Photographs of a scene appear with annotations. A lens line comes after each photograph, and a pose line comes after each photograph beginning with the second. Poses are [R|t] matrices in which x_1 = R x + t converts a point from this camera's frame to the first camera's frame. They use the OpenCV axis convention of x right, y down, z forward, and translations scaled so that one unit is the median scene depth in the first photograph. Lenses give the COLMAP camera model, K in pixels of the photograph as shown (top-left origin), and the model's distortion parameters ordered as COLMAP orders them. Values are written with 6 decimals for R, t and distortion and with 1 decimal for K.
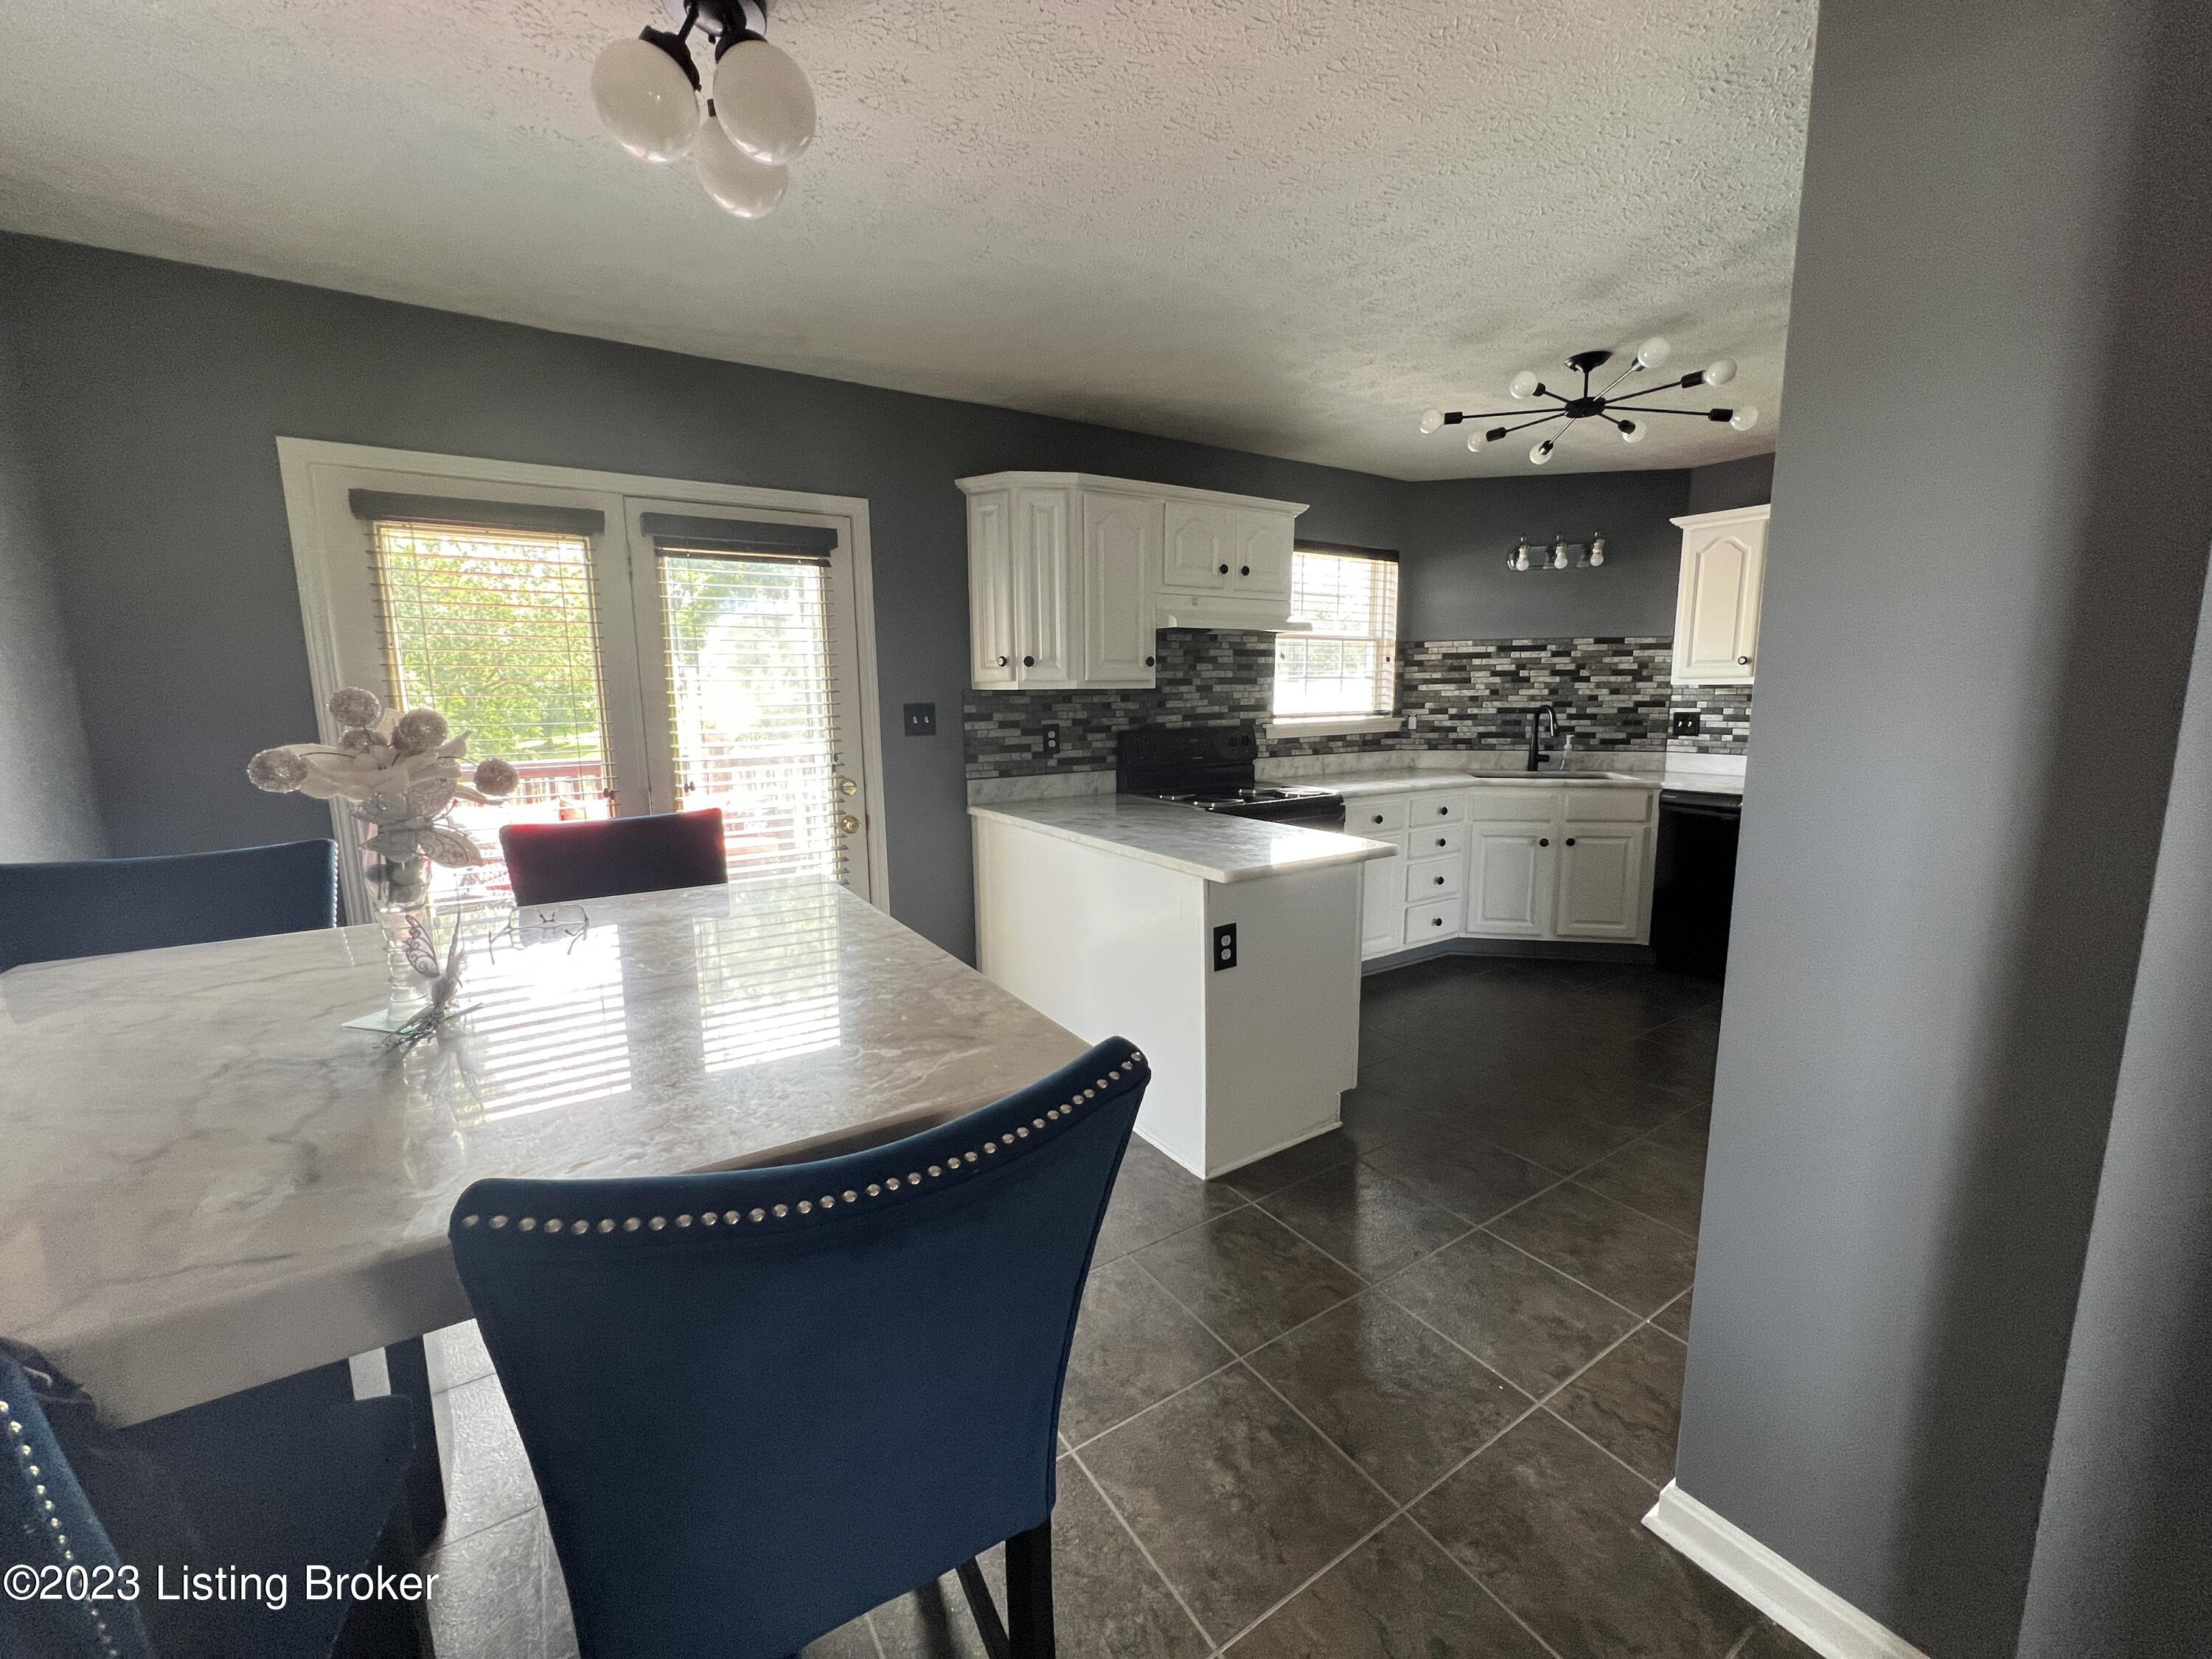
lens RADIAL K [[886.4, 0, 1102.6], [0, 886.4, 825.9], [0, 0, 1]] dist [-0.004730, 0.000766]
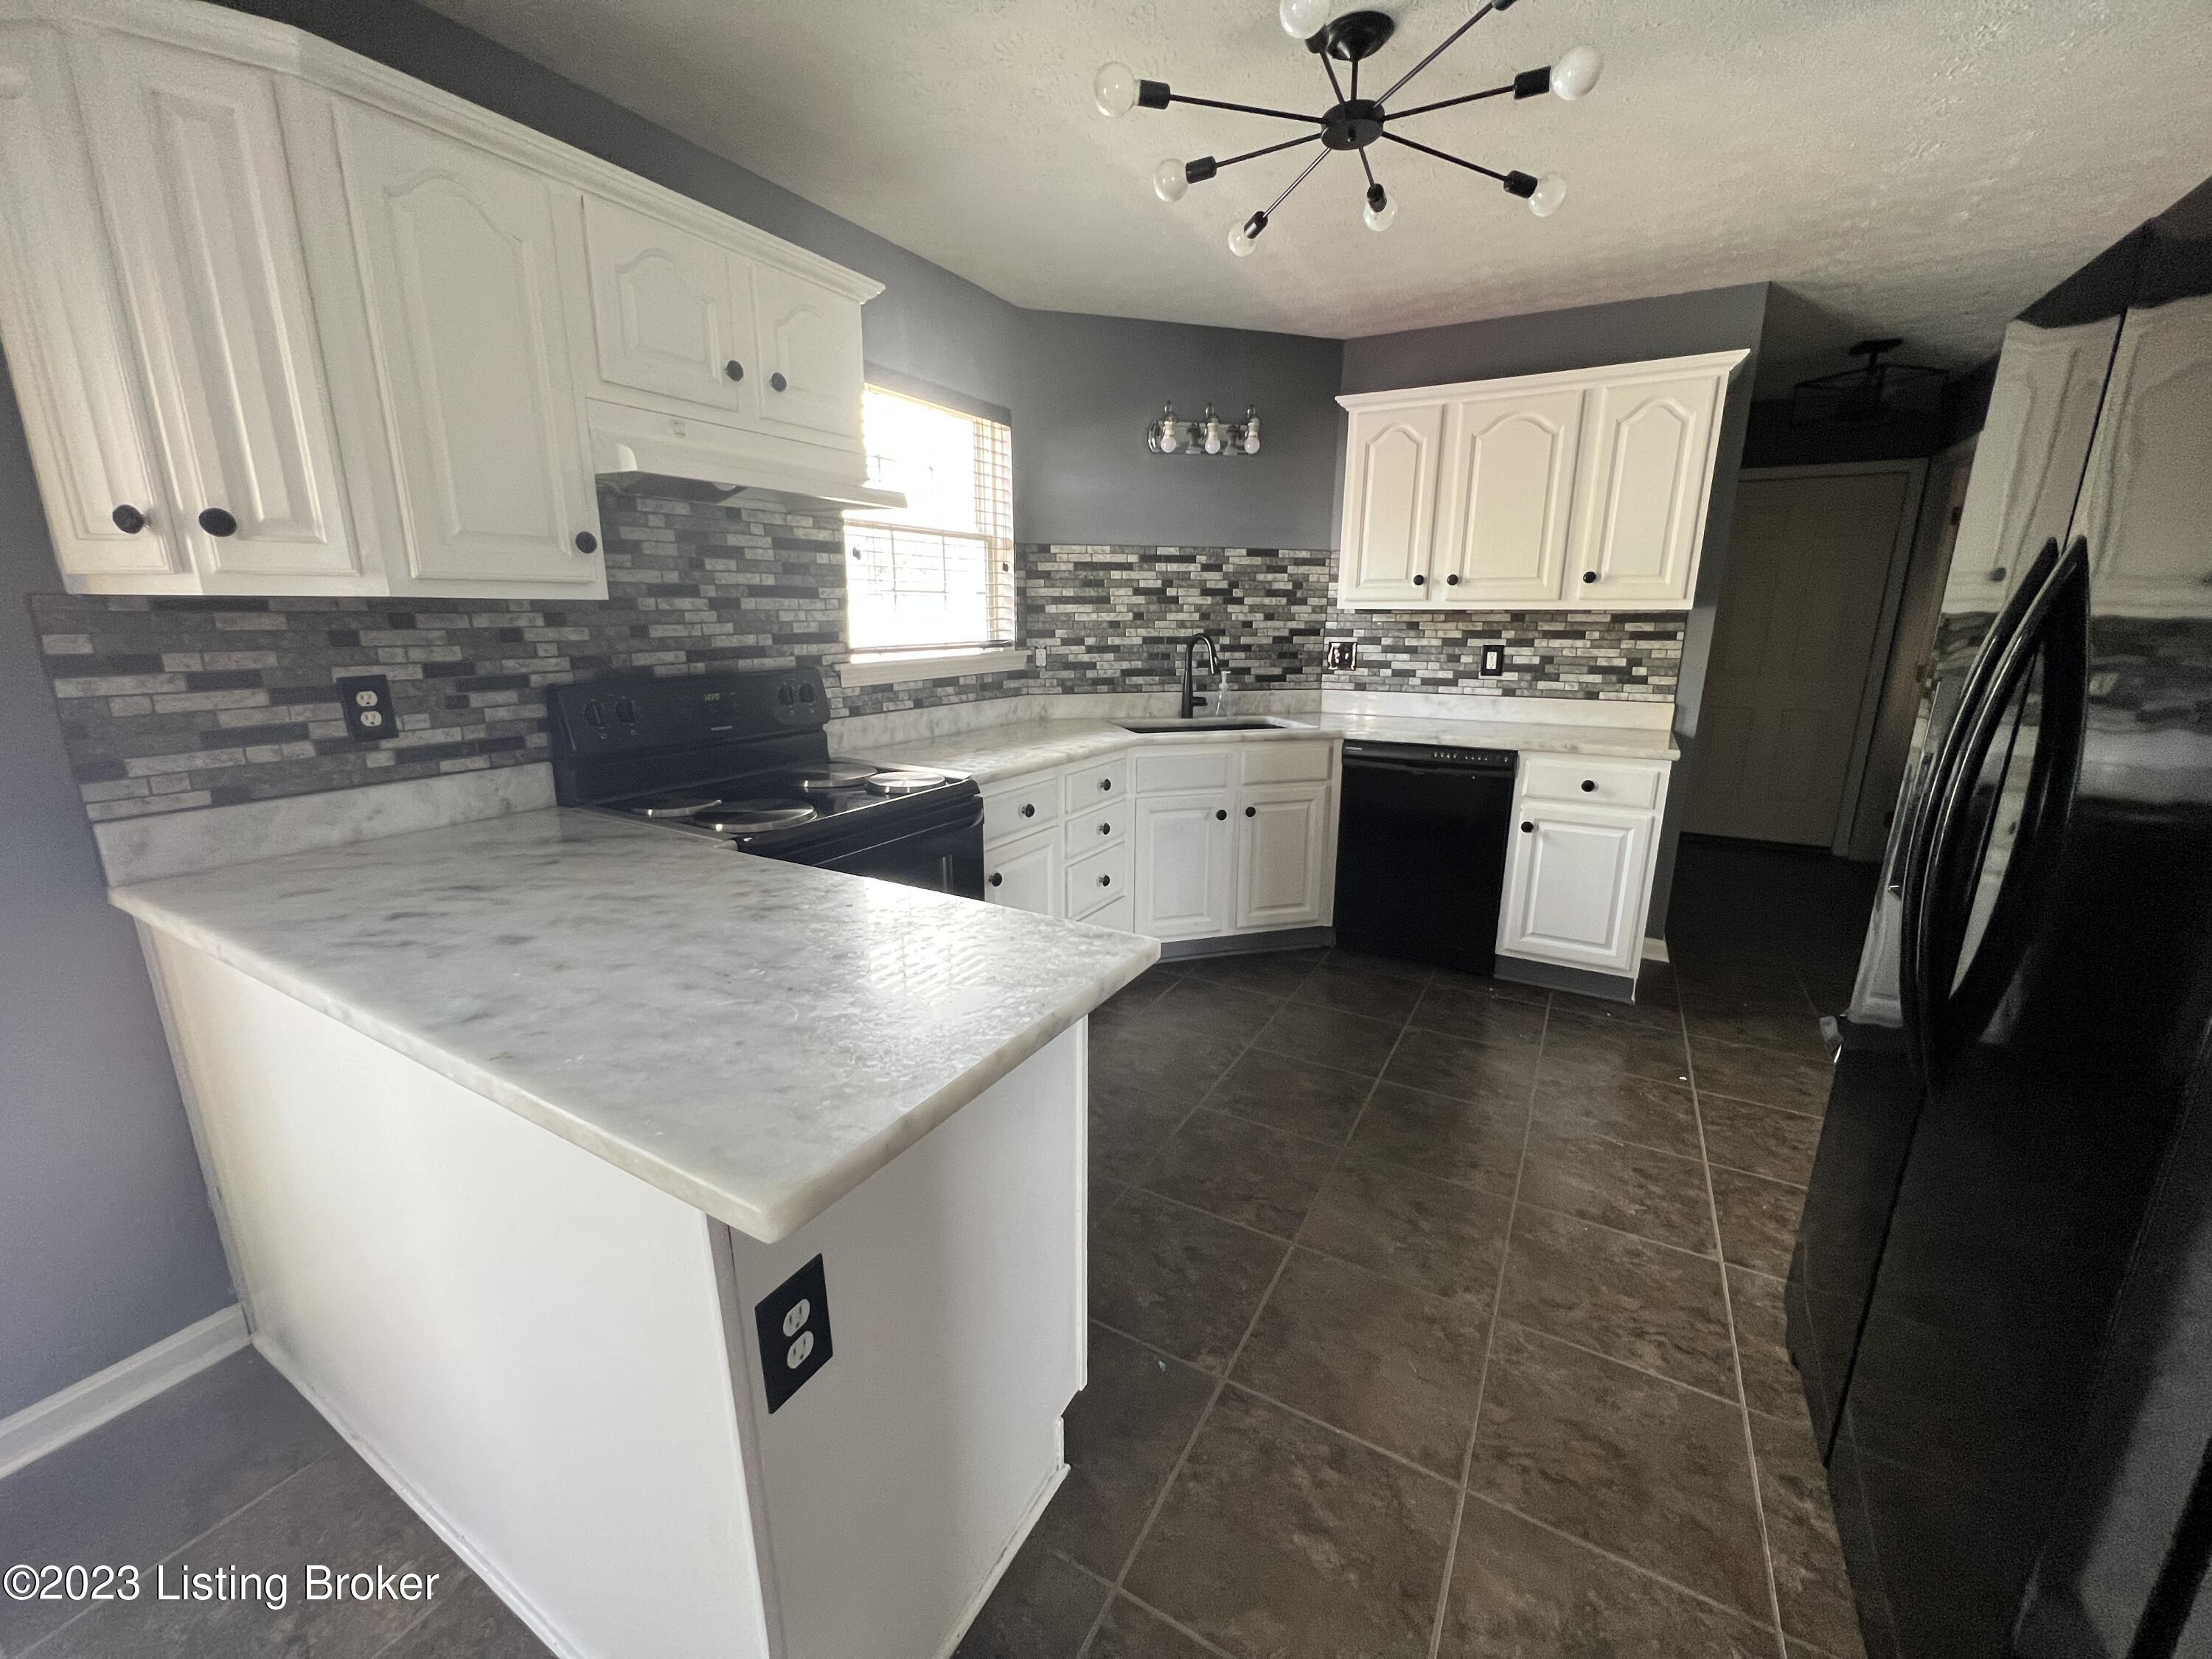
lens RADIAL K [[883.0, 0, 1100.2], [0, 883.0, 827.4], [0, 0, 1]] dist [-0.001731, 0.000302]
pose [[0.890379, -0.095517, 0.445085, 0.056041], [0.057098, 0.993450, 0.098976, -0.047809], [-0.451624, -0.062712, 0.890002, 0.330760]]
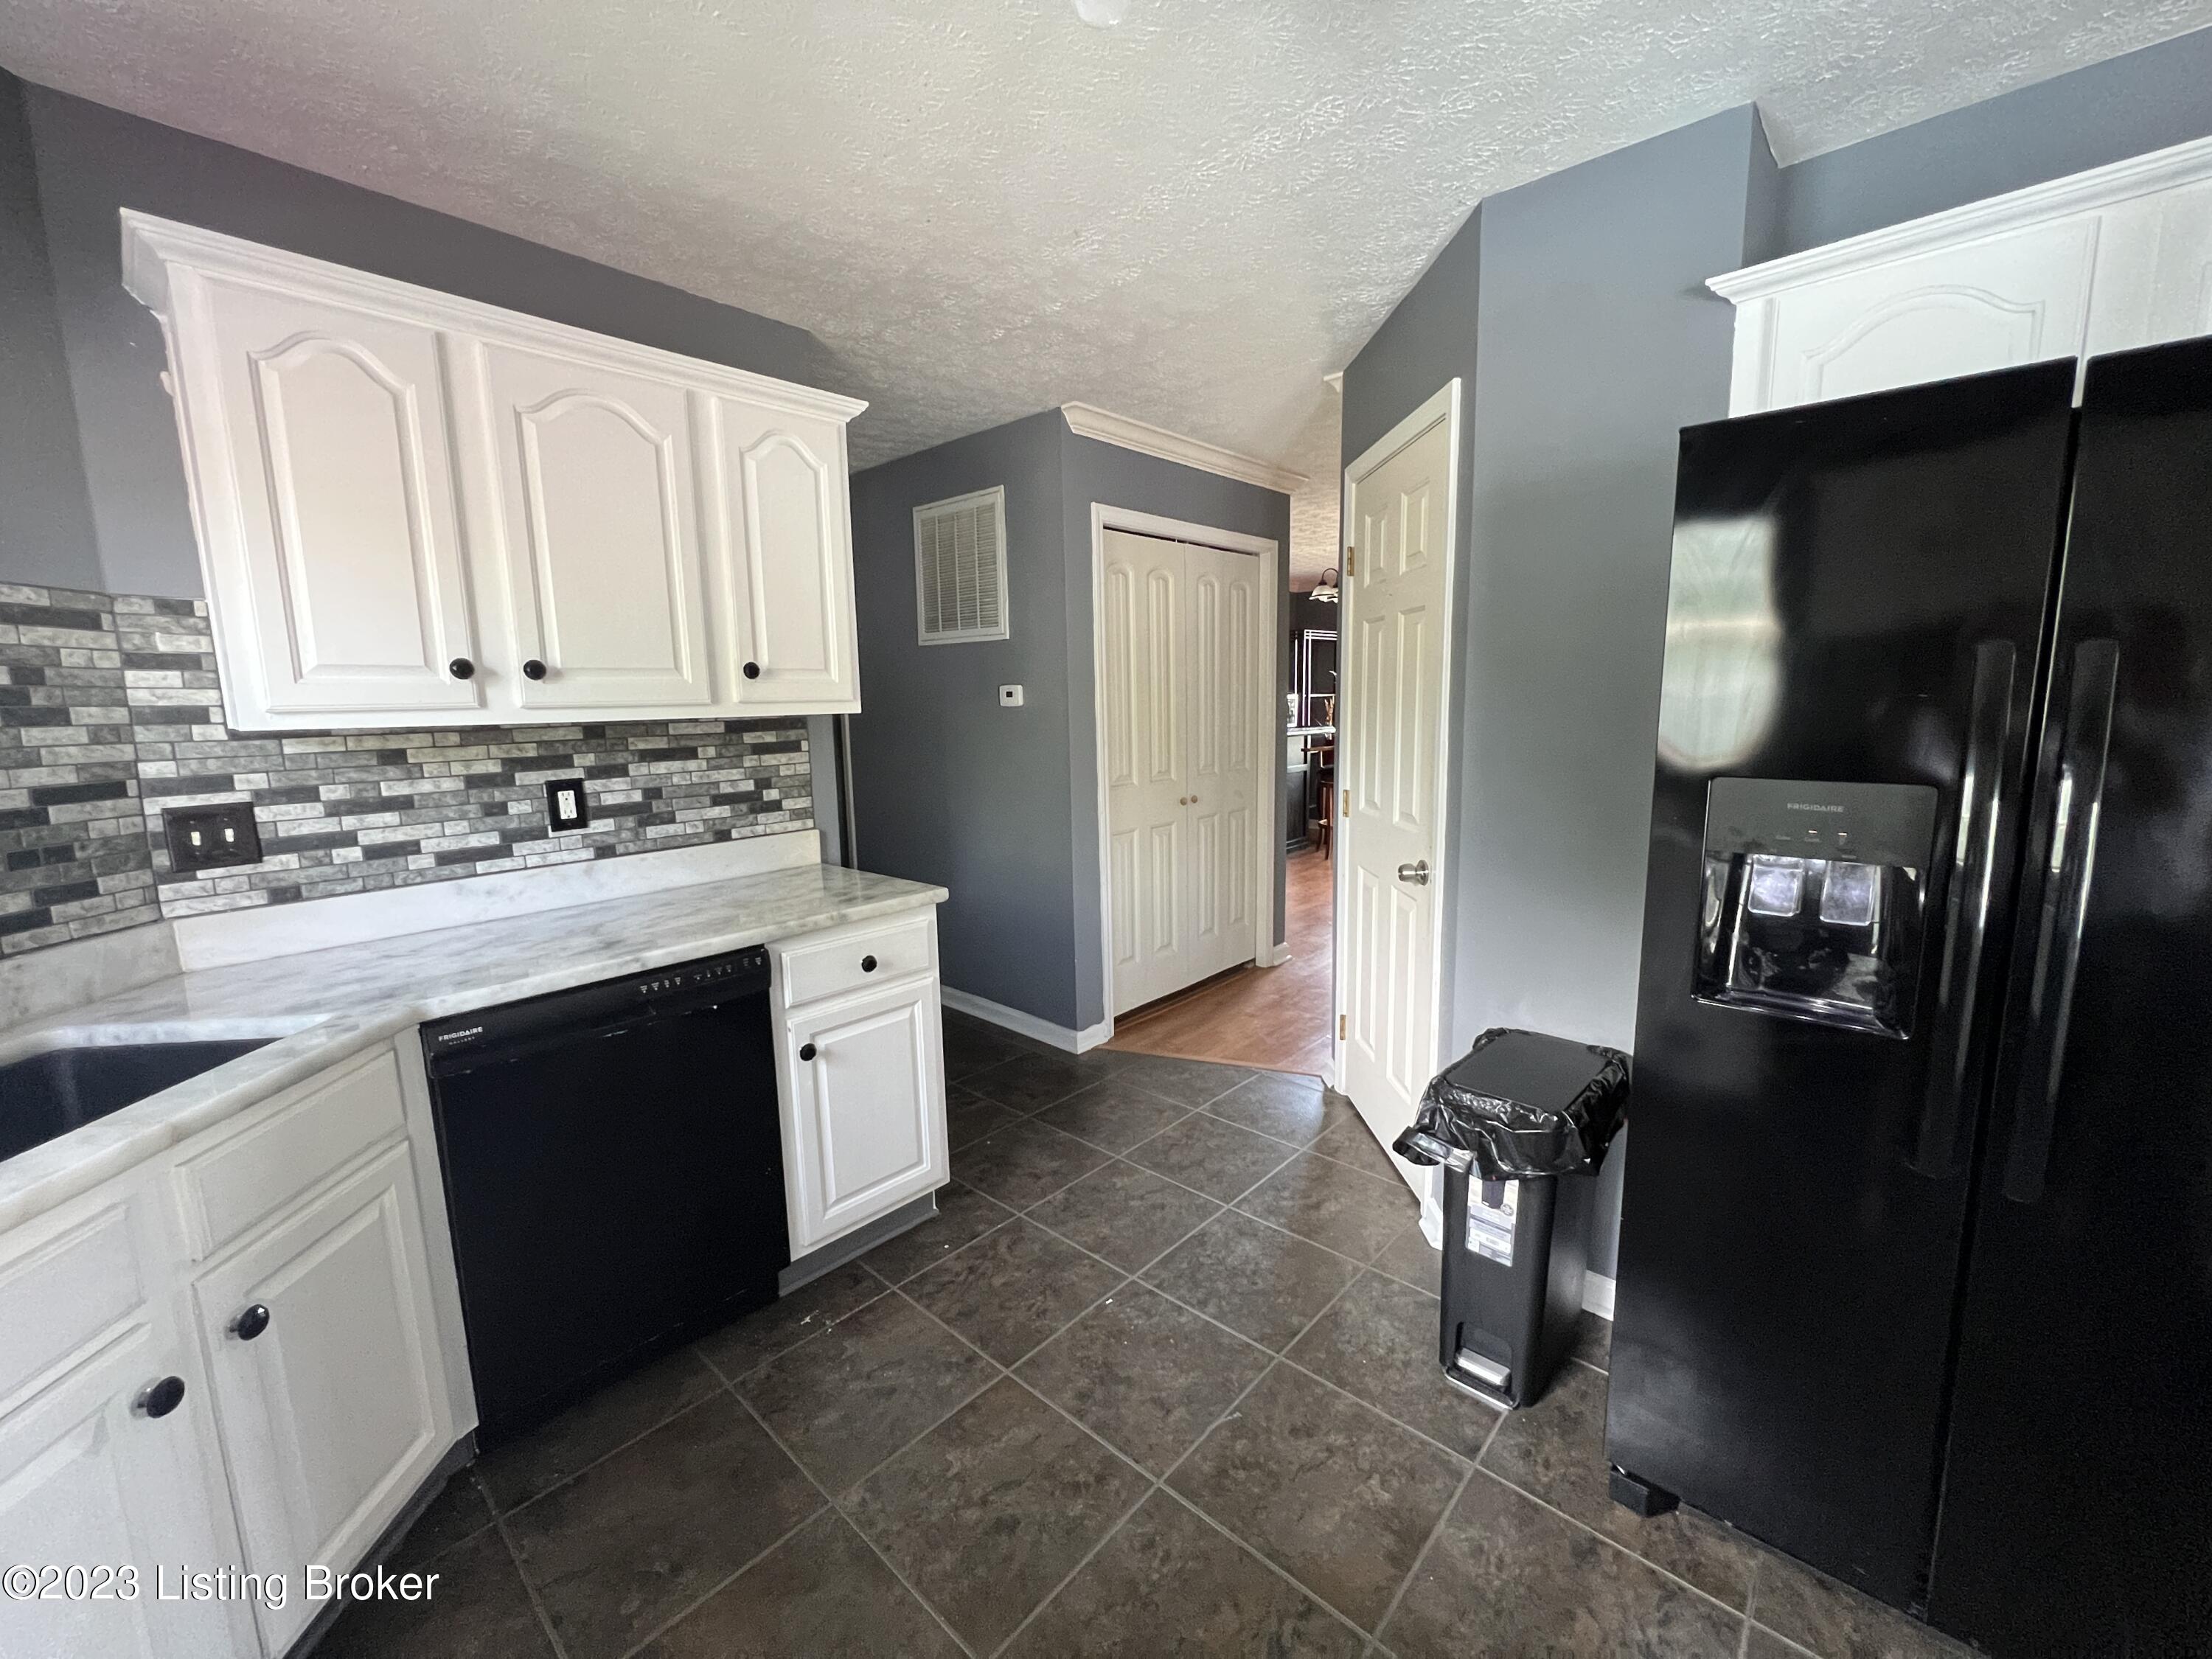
lens RADIAL K [[886.4, 0, 1100.0], [0, 886.4, 826.6], [0, 0, 1]] dist [-0.004730, 0.000766]
pose [[-0.247645, -0.124153, 0.960863, 0.207050], [0.169070, 0.971000, 0.169038, -0.116543], [-0.953985, 0.204315, -0.219473, 0.710645]]
